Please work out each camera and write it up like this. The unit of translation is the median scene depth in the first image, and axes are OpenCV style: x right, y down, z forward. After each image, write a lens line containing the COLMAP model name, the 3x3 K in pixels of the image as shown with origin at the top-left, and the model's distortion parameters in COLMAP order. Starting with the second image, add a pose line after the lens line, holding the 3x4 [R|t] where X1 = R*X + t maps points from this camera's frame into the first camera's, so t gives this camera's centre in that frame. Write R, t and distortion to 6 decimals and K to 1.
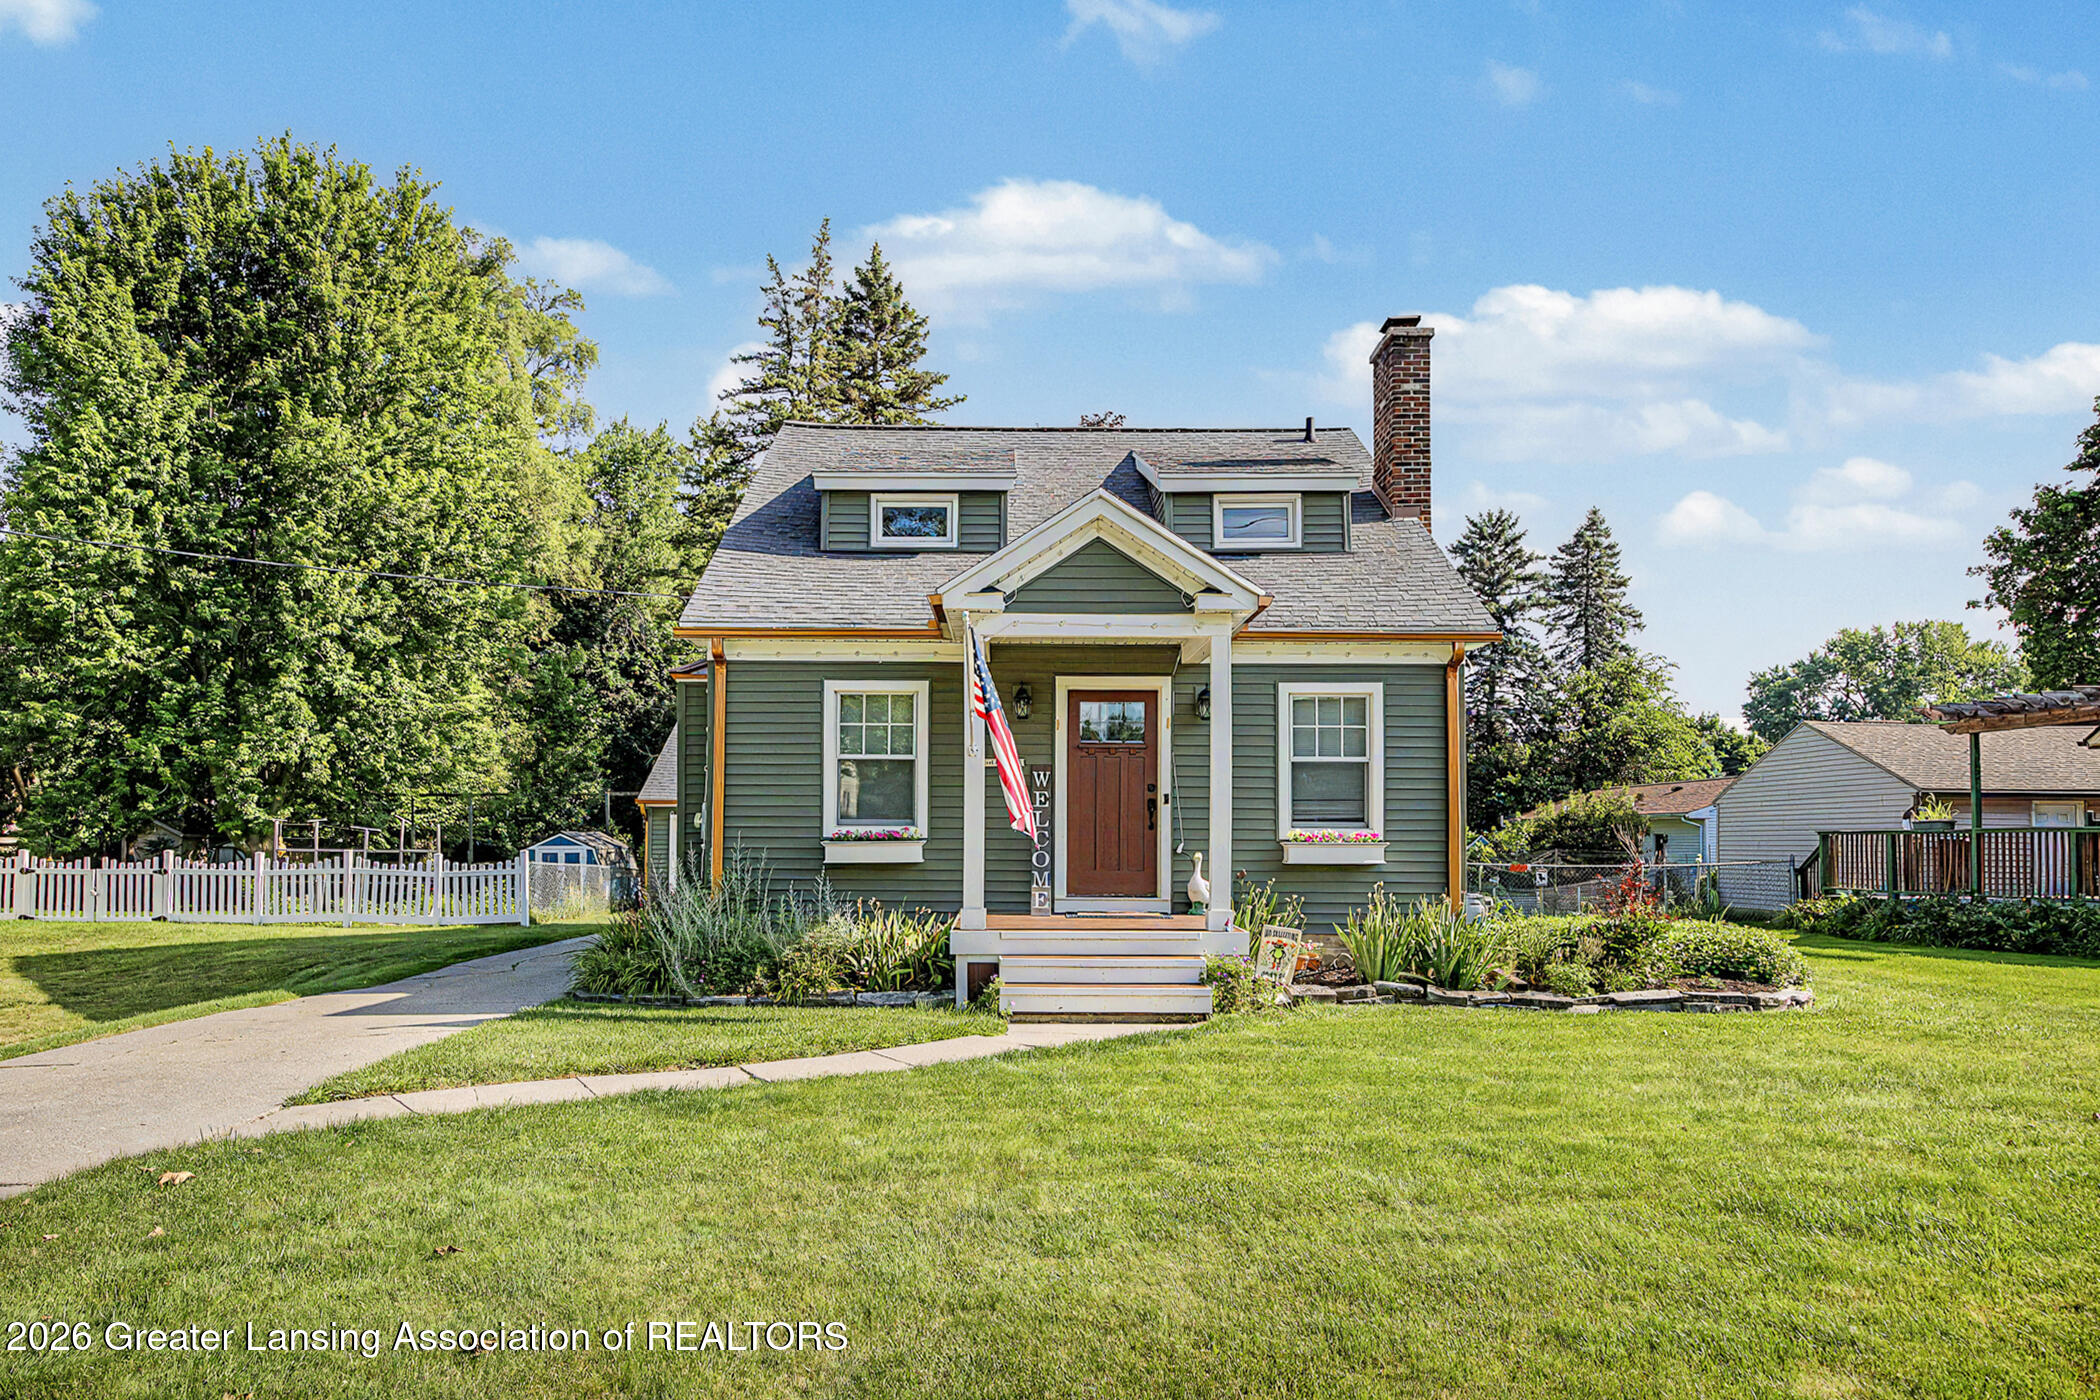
lens RADIAL K [[1351.4, 0, 982.4], [0, 1351.4, 816.3], [0, 0, 1]] dist [-0.014205, 0.007610]
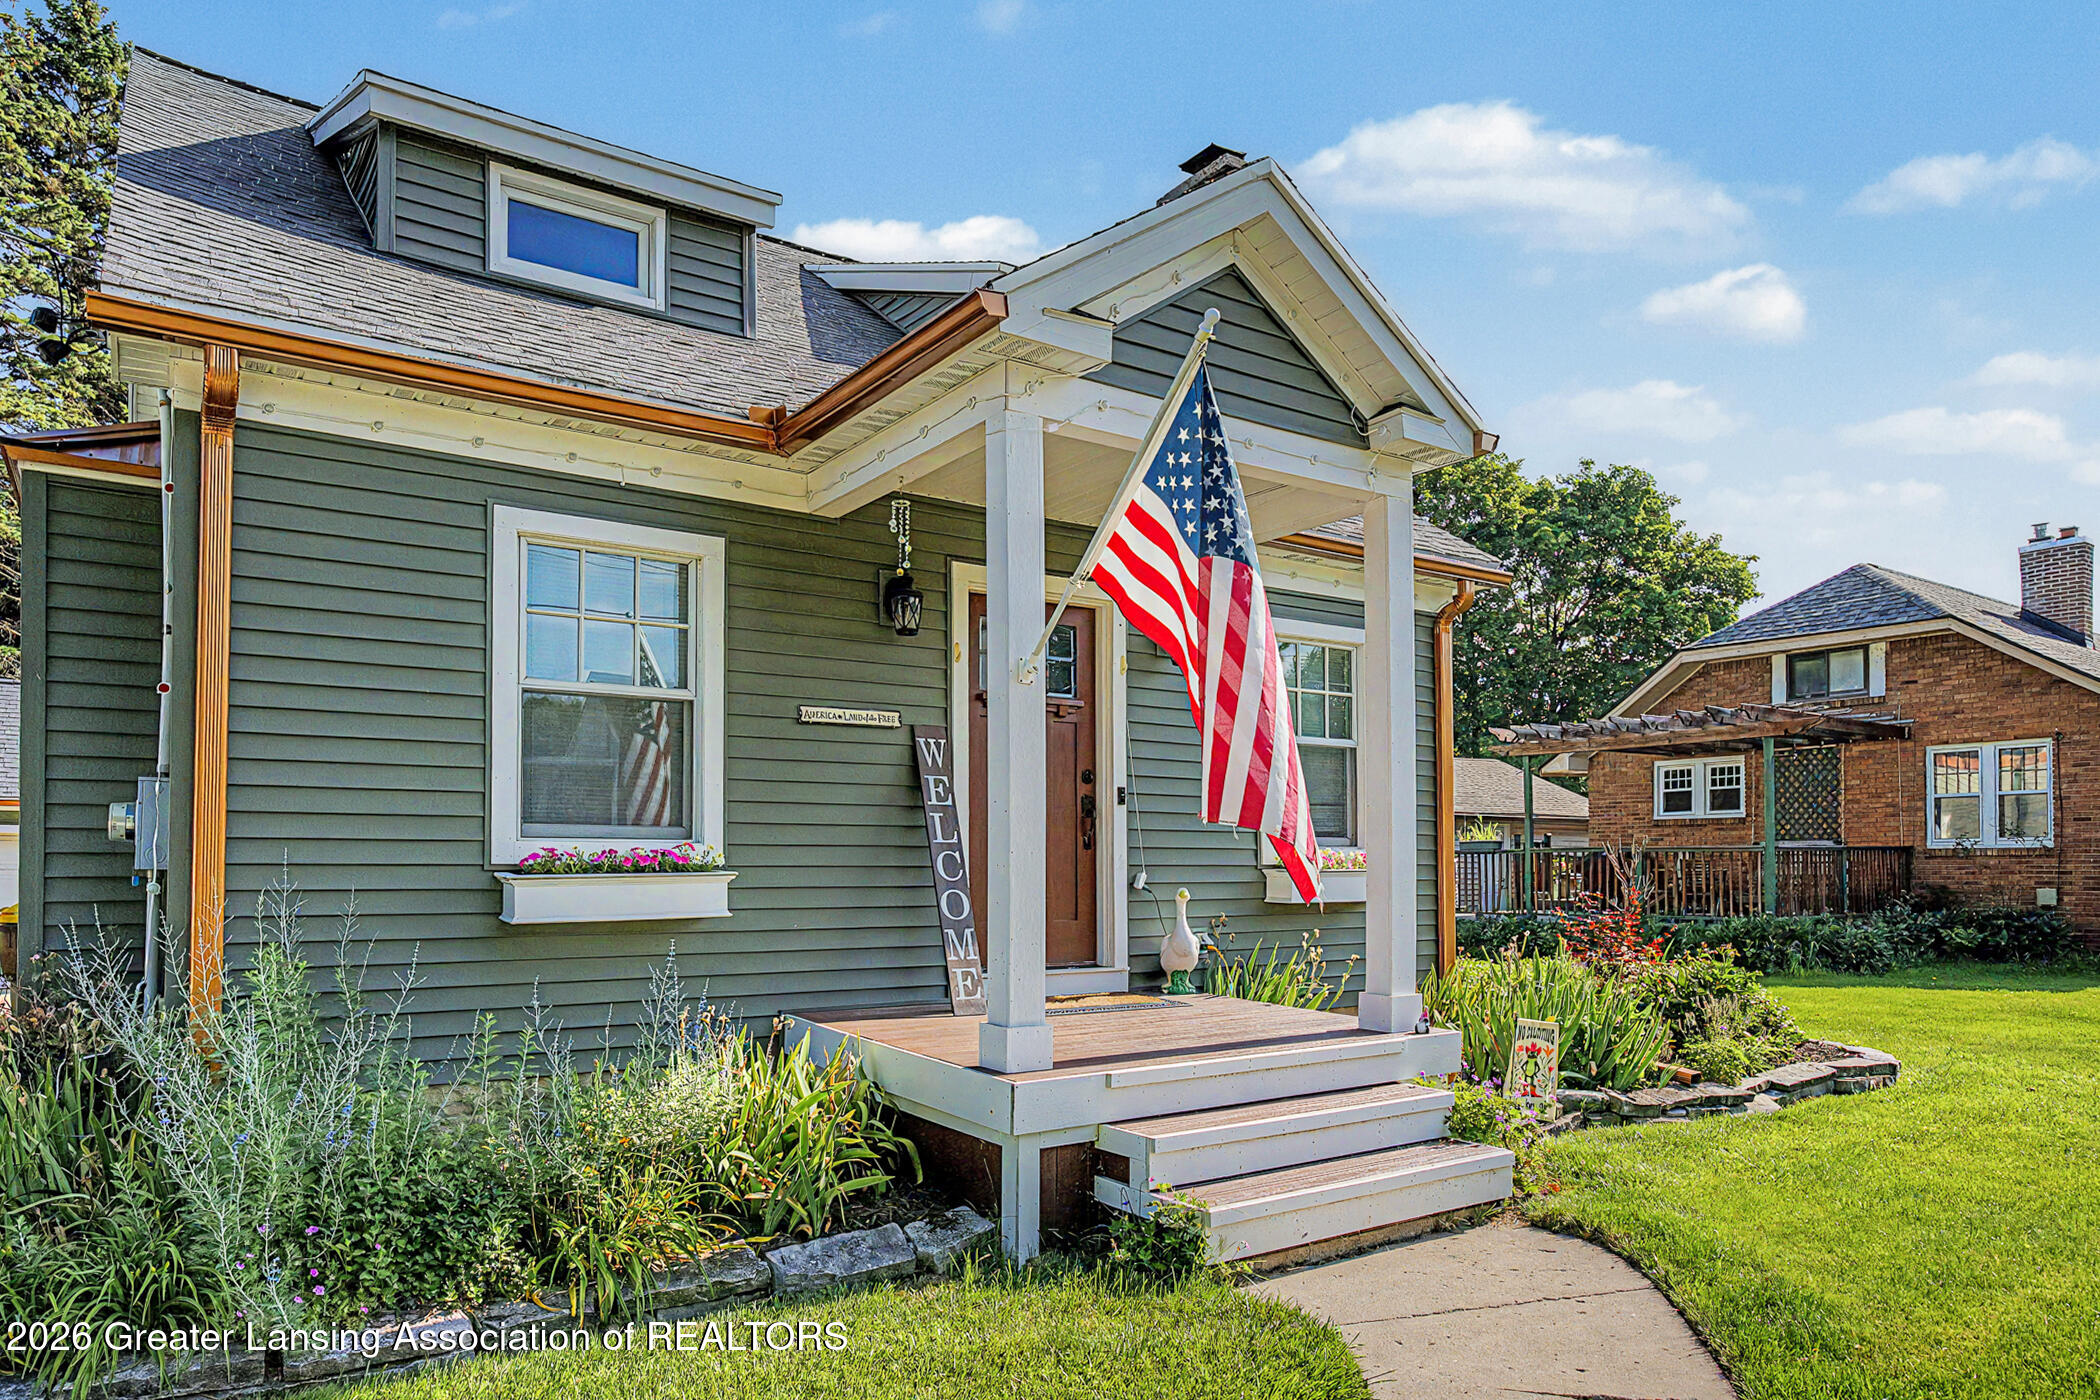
lens RADIAL K [[1351.4, 0, 1054.2], [0, 1351.4, 848.2], [0, 0, 1]] dist [-0.014205, 0.007610]
pose [[0.814728, 0.001056, 0.579843, -0.196927], [-0.006317, 0.999955, 0.007055, 0.005229], [-0.579809, -0.009411, 0.814698, 0.477751]]
